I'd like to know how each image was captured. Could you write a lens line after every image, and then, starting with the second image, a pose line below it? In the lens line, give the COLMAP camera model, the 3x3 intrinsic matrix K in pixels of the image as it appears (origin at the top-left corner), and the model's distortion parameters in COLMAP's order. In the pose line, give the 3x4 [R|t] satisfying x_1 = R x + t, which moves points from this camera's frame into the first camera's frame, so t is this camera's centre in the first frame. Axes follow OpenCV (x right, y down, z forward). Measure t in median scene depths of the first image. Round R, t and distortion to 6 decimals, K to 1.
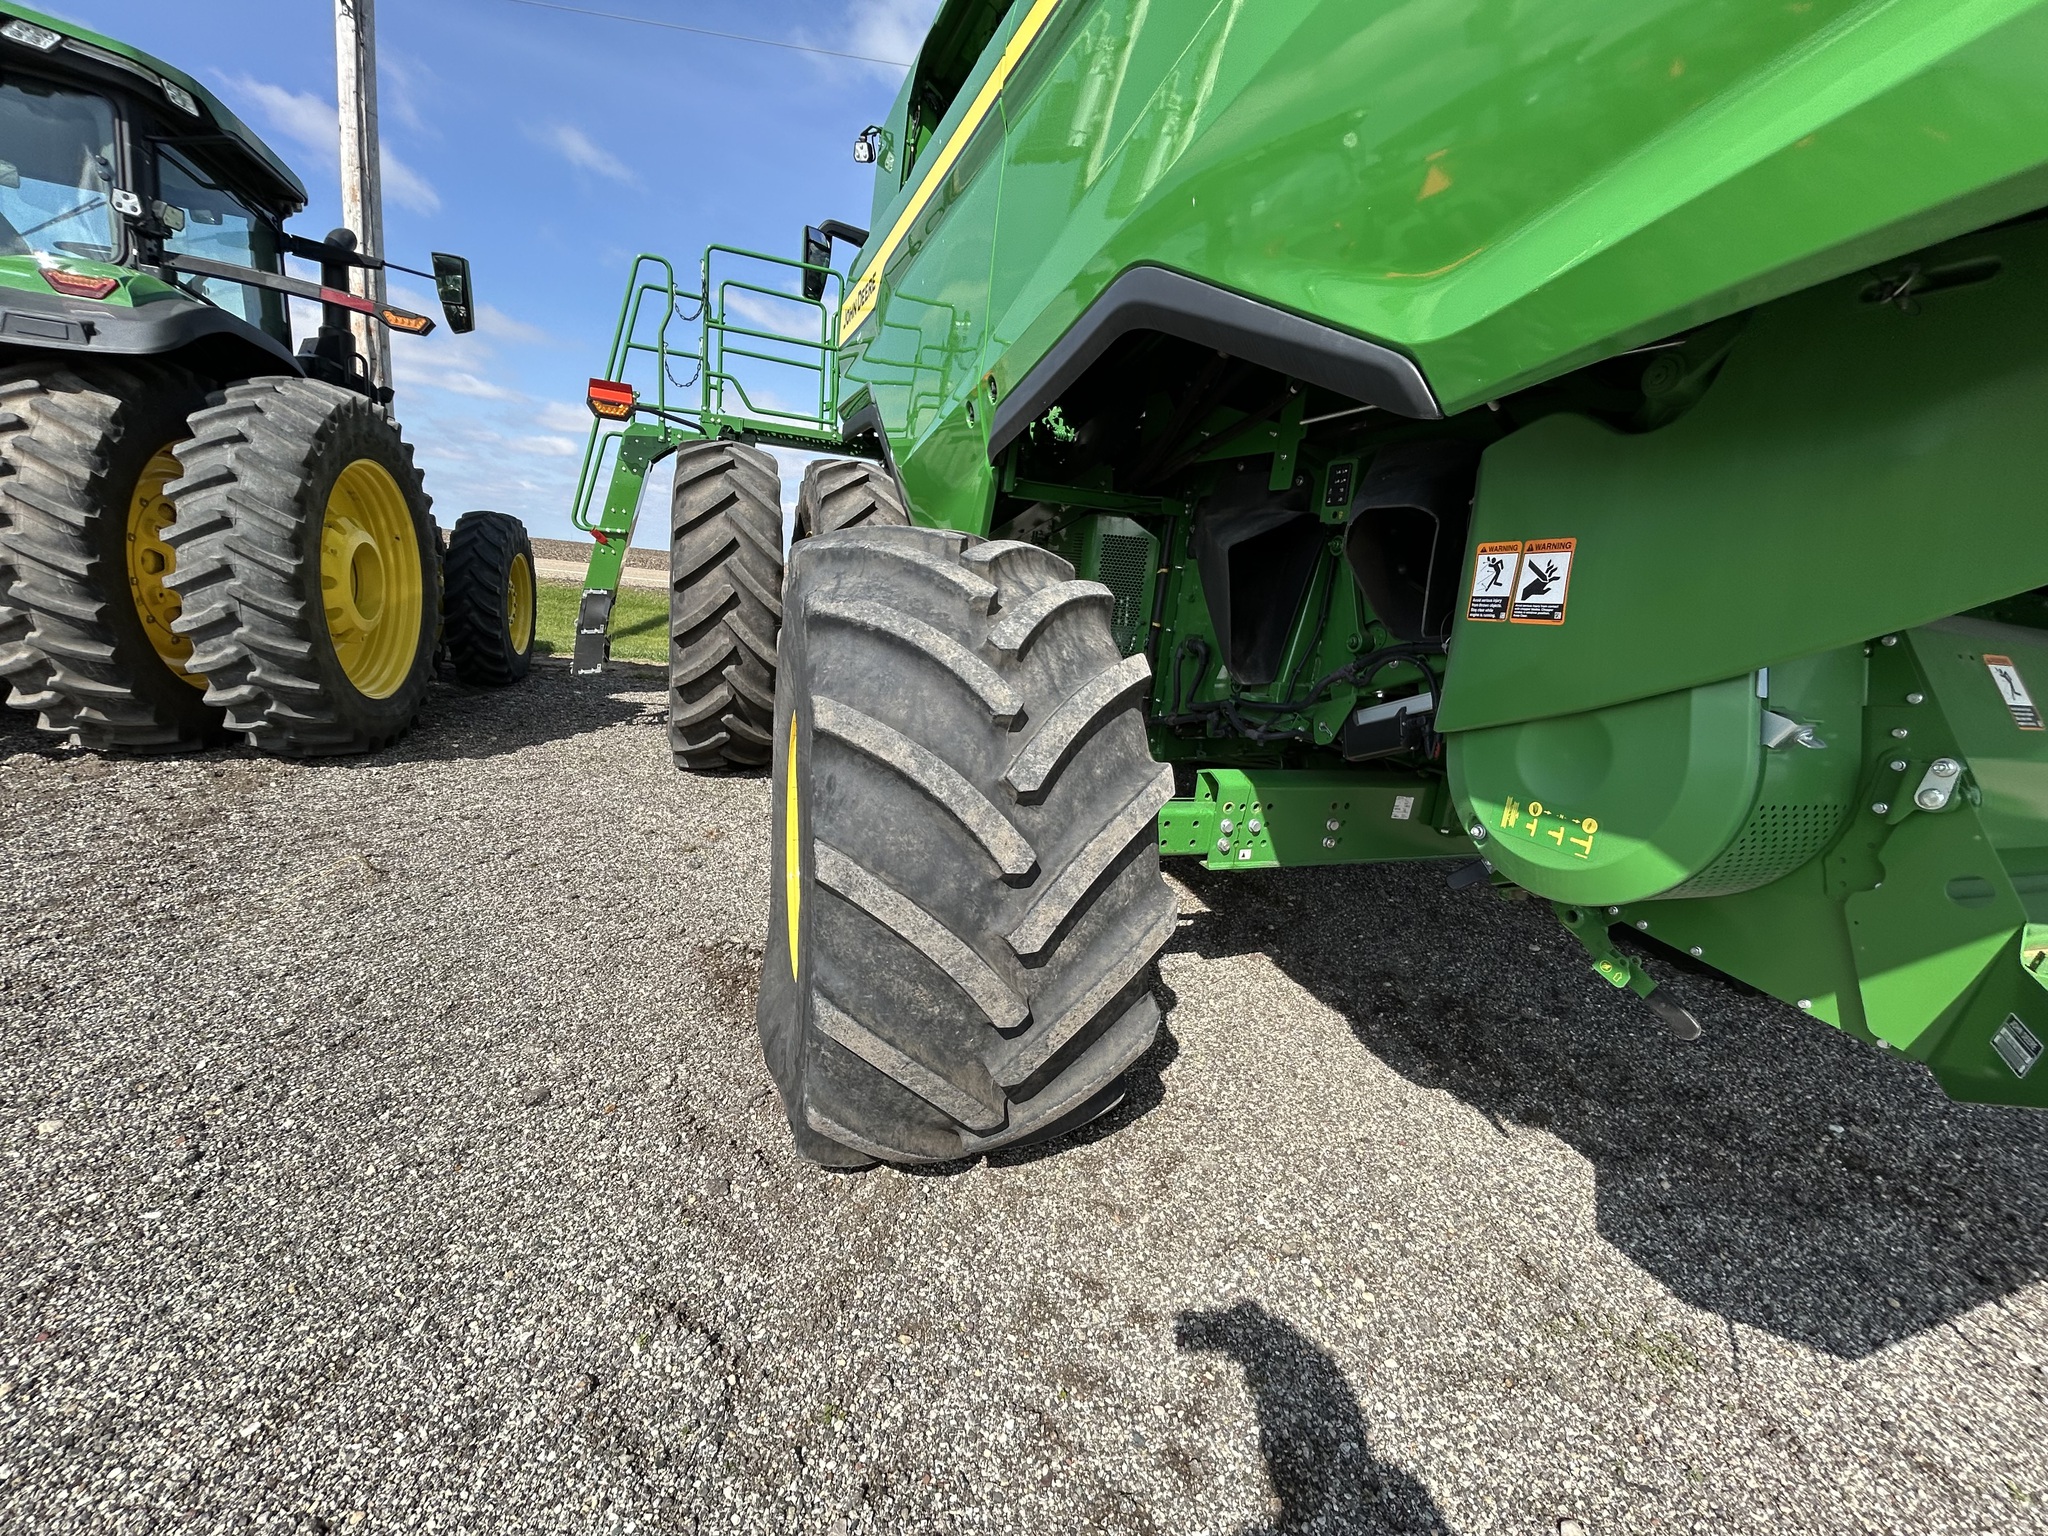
lens RADIAL K [[830.3, 0, 1020.8], [0, 830.3, 765.1], [0, 0, 1]] dist [-0.003495, 0.001306]
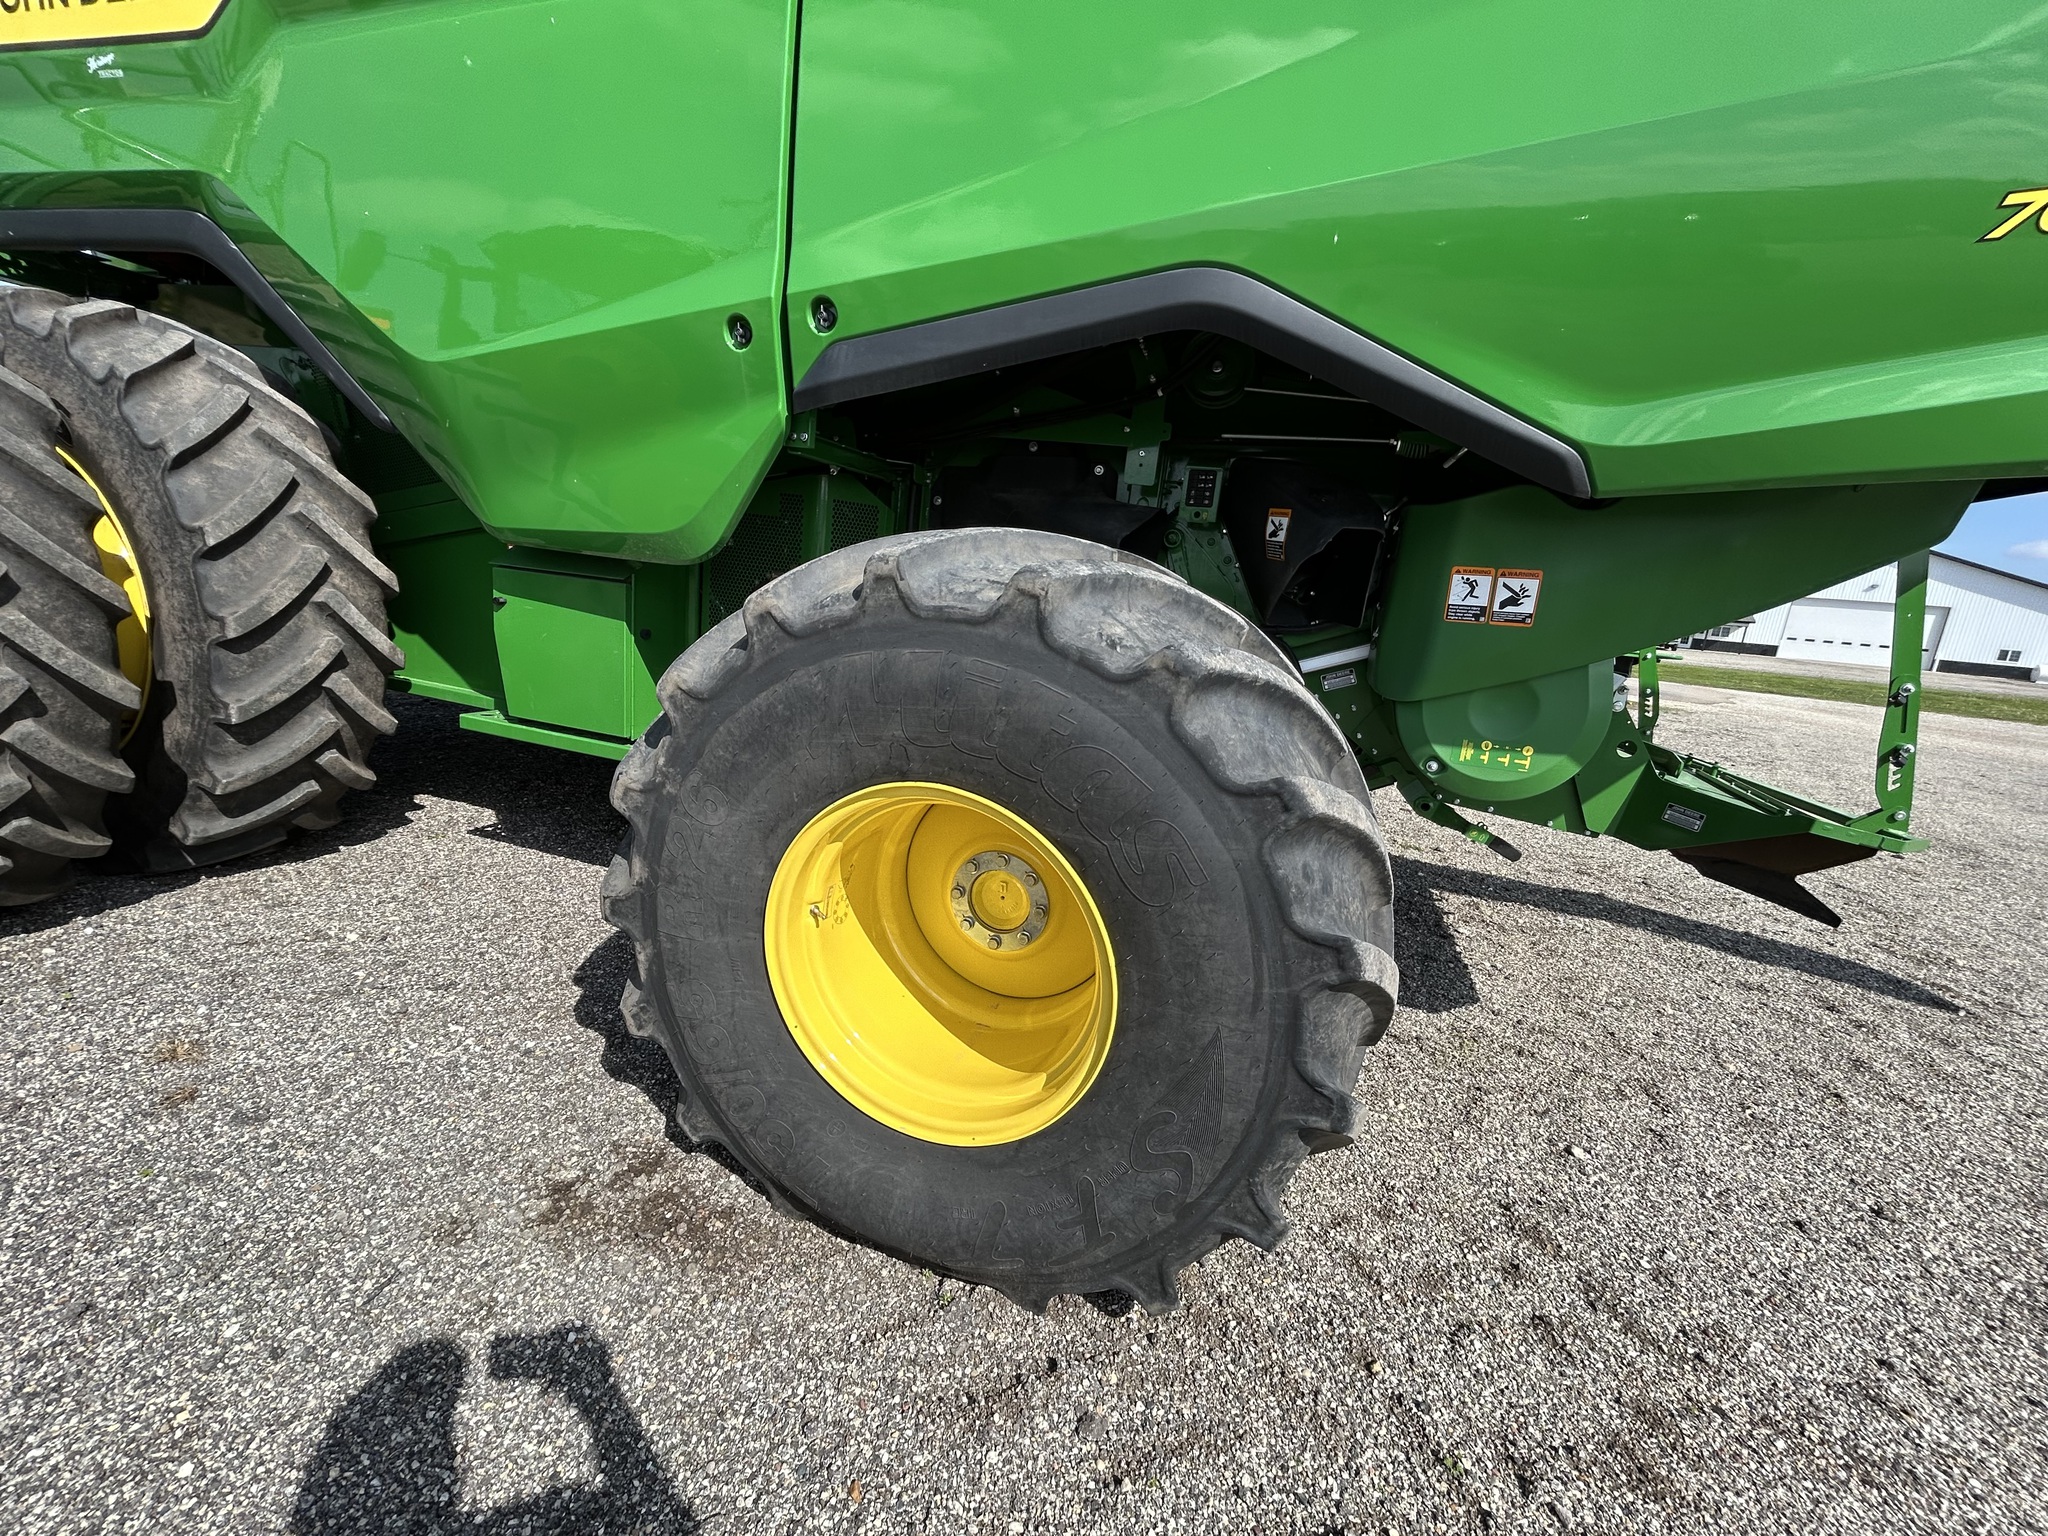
lens RADIAL K [[830.3, 0, 1025.1], [0, 830.3, 765.1], [0, 0, 1]] dist [-0.003495, 0.001306]
pose [[0.616654, -0.209706, 0.758790, -0.438953], [0.136345, 0.977751, 0.159415, -0.111631], [-0.775338, 0.005154, 0.631526, 0.290093]]
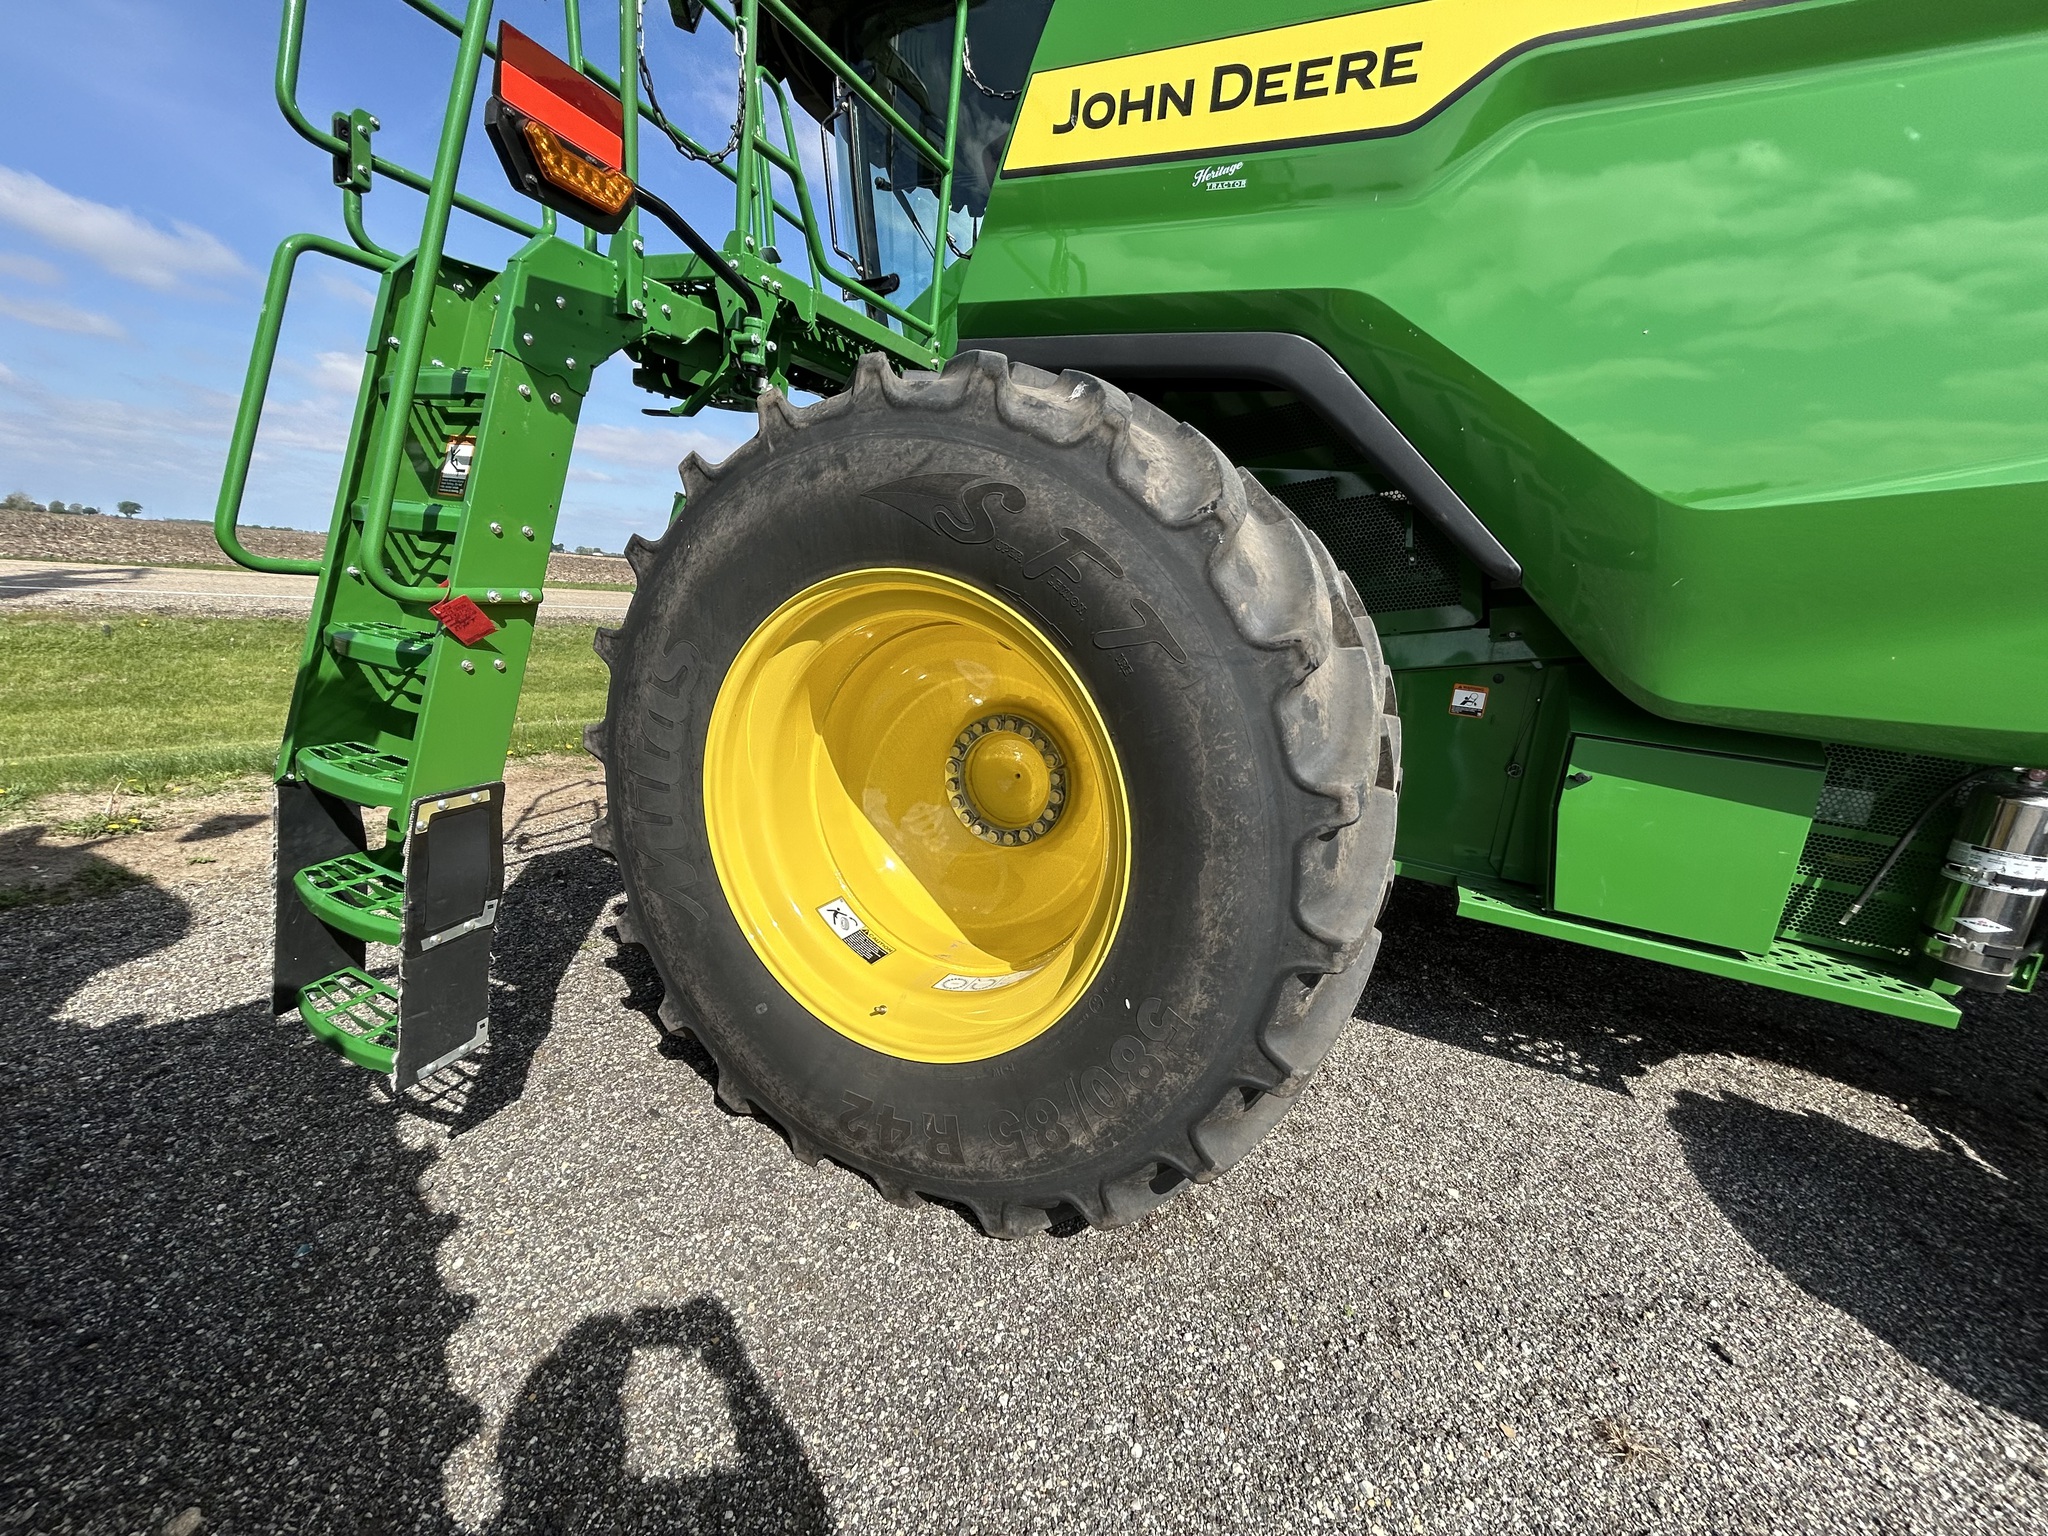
lens RADIAL K [[830.3, 0, 1019.8], [0, 830.3, 766.3], [0, 0, 1]] dist [-0.003495, 0.001306]
pose [[0.726321, -0.182857, 0.662586, -0.864036], [0.136666, 0.983137, 0.121510, -0.354736], [-0.673632, 0.002298, 0.739064, 0.992995]]
